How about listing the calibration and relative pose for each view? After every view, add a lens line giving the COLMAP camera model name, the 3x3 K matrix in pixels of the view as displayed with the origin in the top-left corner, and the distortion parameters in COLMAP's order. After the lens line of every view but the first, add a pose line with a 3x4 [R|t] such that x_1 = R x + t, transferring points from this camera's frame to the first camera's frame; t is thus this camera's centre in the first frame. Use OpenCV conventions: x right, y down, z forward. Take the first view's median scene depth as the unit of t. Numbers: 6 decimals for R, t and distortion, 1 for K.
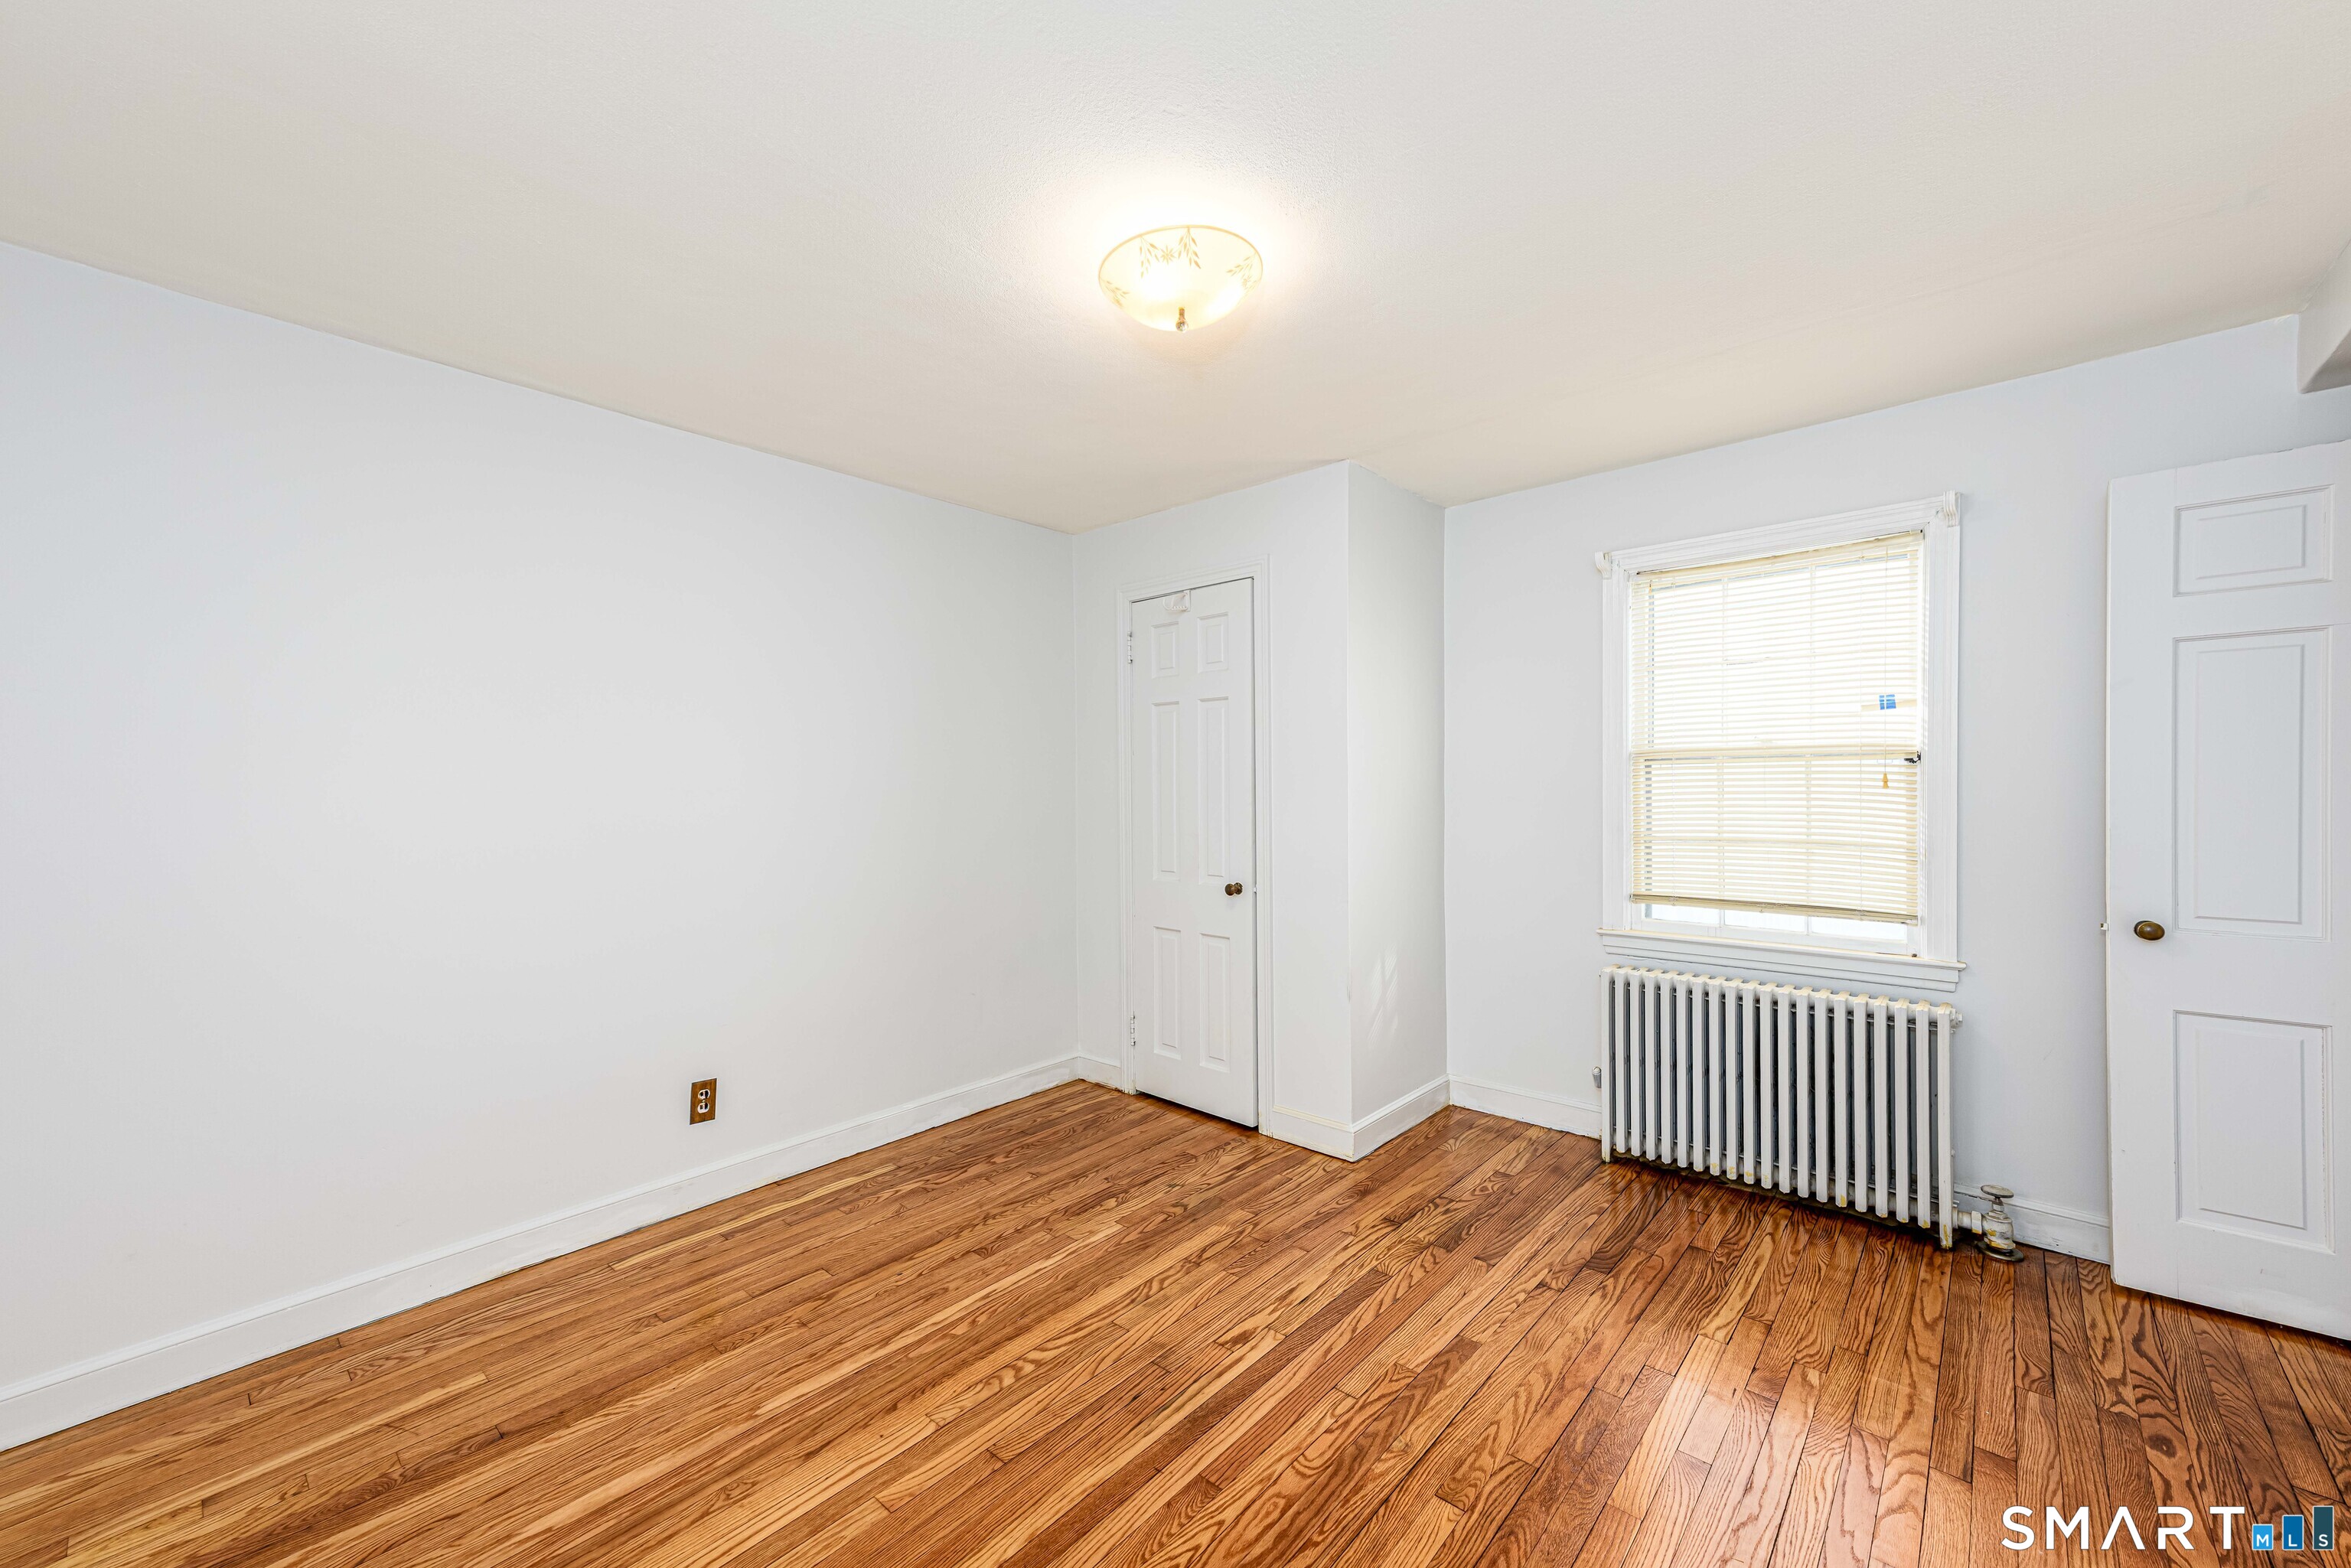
lens RADIAL K [[920.1, 0, 1163.8], [0, 920.1, 794.1], [0, 0, 1]] dist [0.022581, 0.000934]
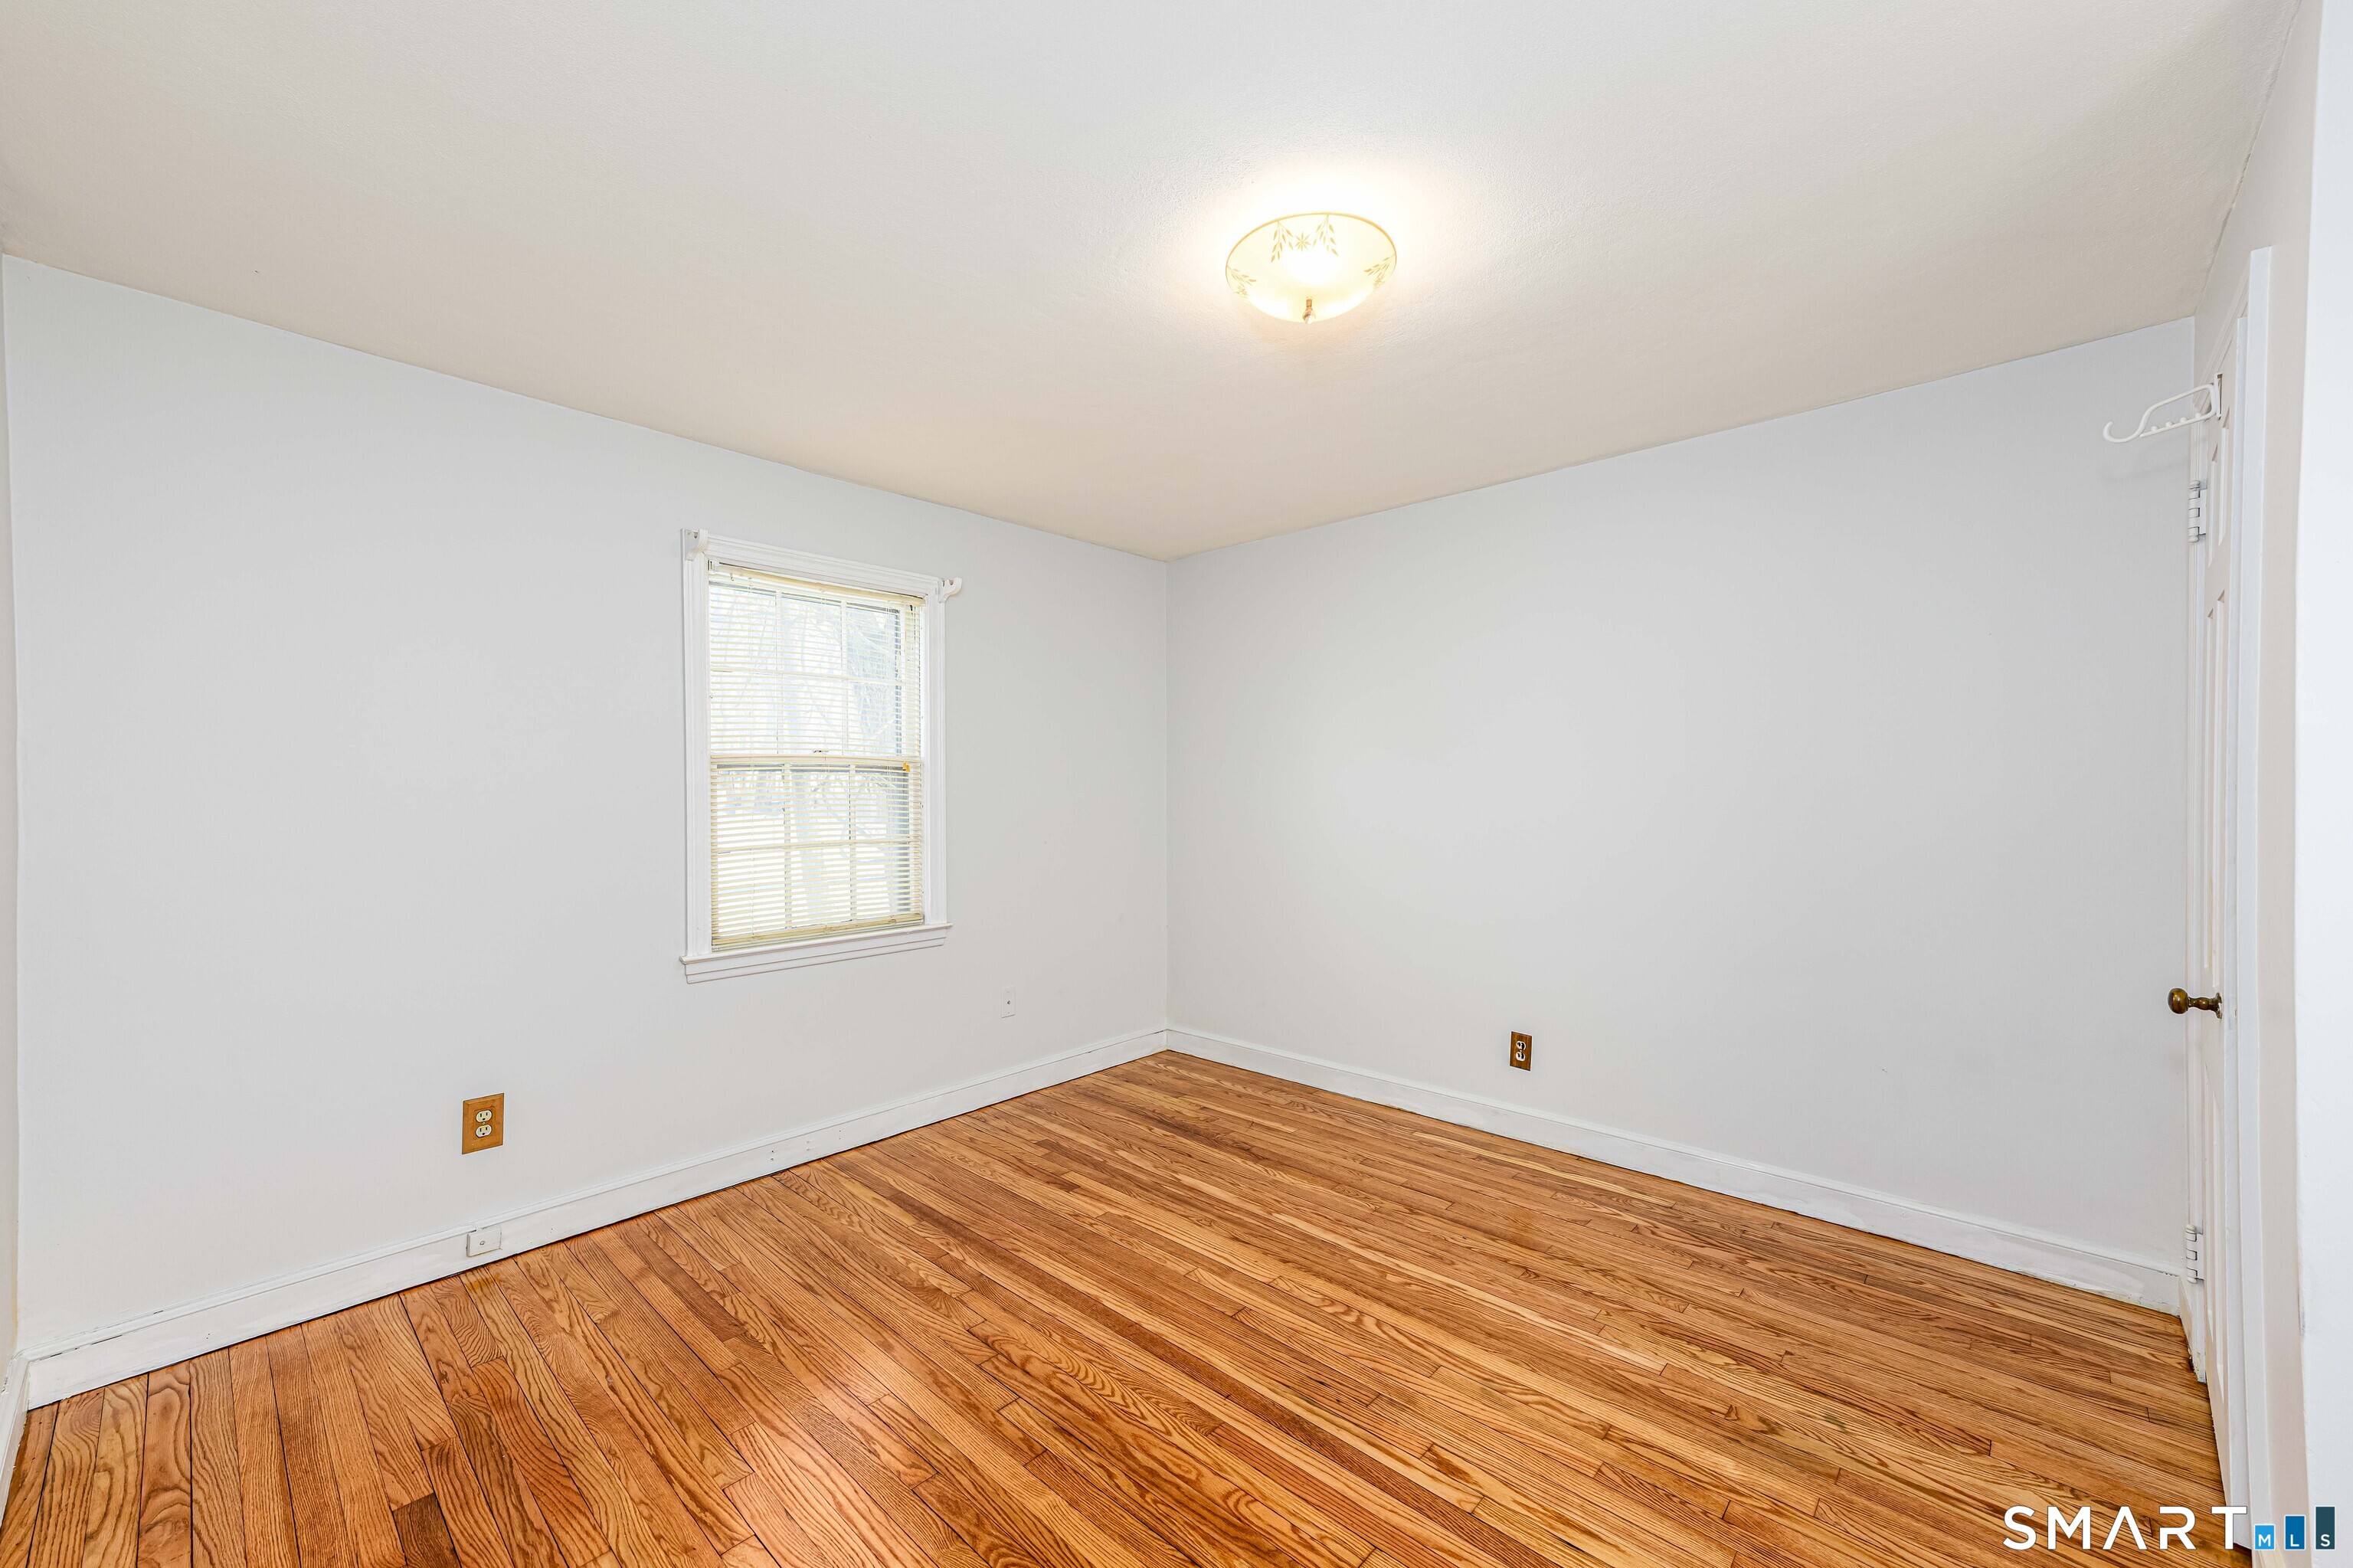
lens RADIAL K [[920.9, 0, 1164.8], [0, 920.9, 794.1], [0, 0, 1]] dist [0.022581, 0.000934]
pose [[-0.019795, 0.018518, -0.999633, 0.802361], [-0.004675, 0.999816, 0.018614, -0.013436], [0.999793, 0.005042, -0.019705, 0.688364]]
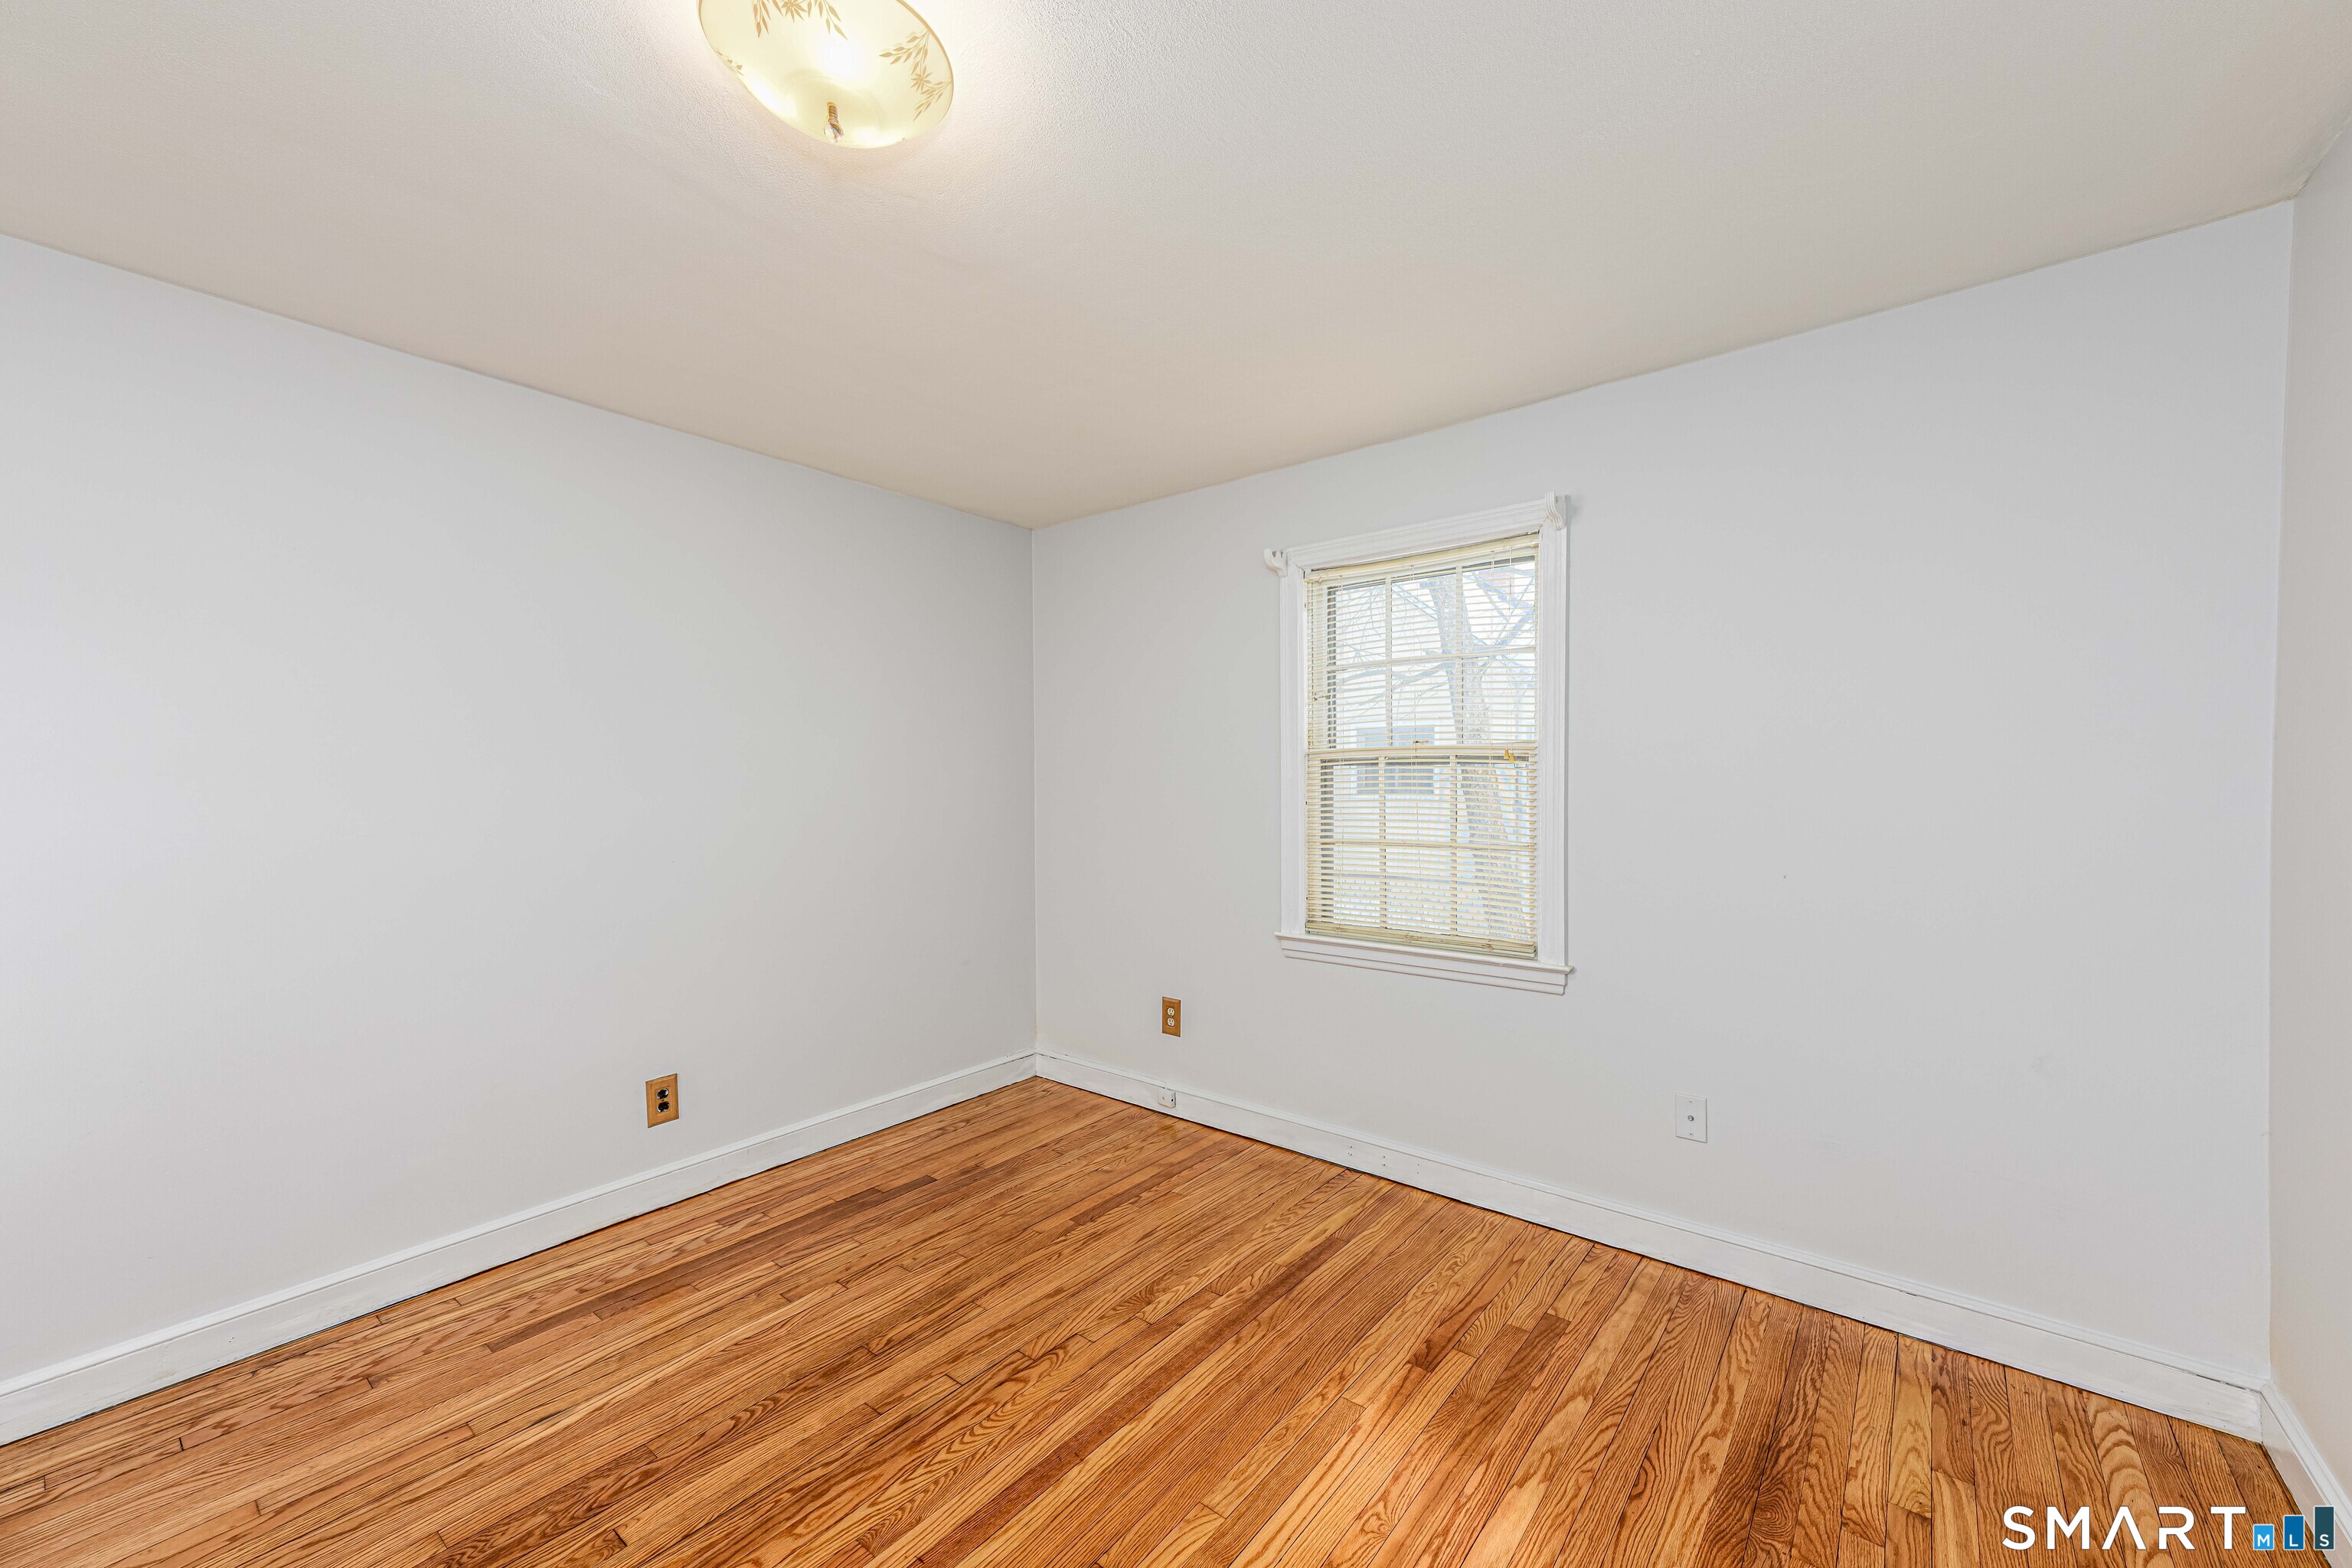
lens RADIAL K [[920.5, 0, 1164.3], [0, 920.5, 794.1], [0, 0, 1]] dist [0.022581, 0.000934]
pose [[-0.998636, 0.015129, -0.049969, -0.148927], [0.013949, 0.999617, 0.023896, -0.012455], [0.050311, 0.023166, -0.998465, 1.373149]]
